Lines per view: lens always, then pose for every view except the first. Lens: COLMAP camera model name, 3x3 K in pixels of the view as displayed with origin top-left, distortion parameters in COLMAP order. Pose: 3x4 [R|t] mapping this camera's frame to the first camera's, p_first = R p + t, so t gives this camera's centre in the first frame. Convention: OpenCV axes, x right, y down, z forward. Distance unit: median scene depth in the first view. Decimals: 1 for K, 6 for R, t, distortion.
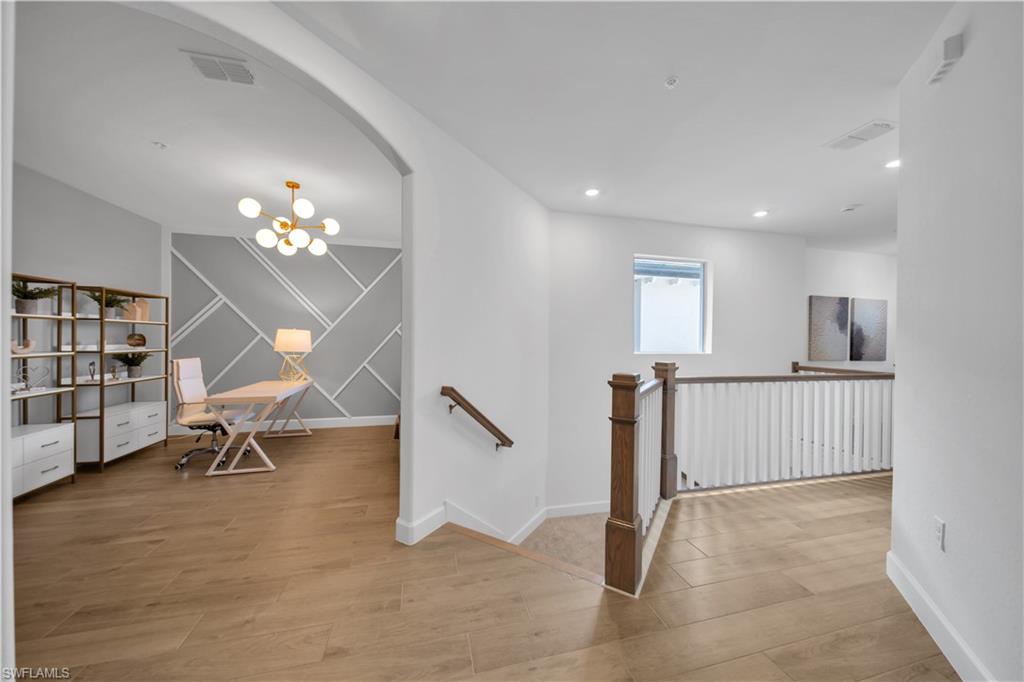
lens RADIAL K [[356.9, 0, 514.6], [0, 356.9, 340.9], [0, 0, 1]] dist [-0.000467, -0.000095]
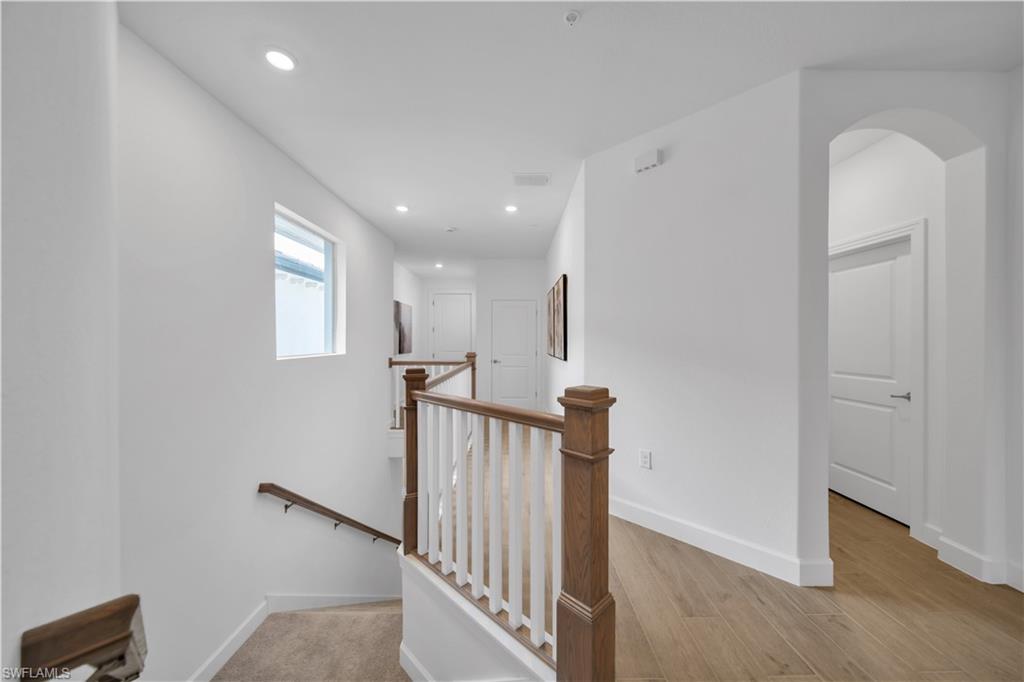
lens RADIAL K [[356.9, 0, 514.6], [0, 356.9, 340.9], [0, 0, 1]] dist [-0.000467, -0.000095]
pose [[0.252263, -0.005209, 0.967645, -0.193858], [-0.002815, 0.999977, 0.006117, 0.002679], [-0.967655, -0.004267, 0.252242, 0.466211]]
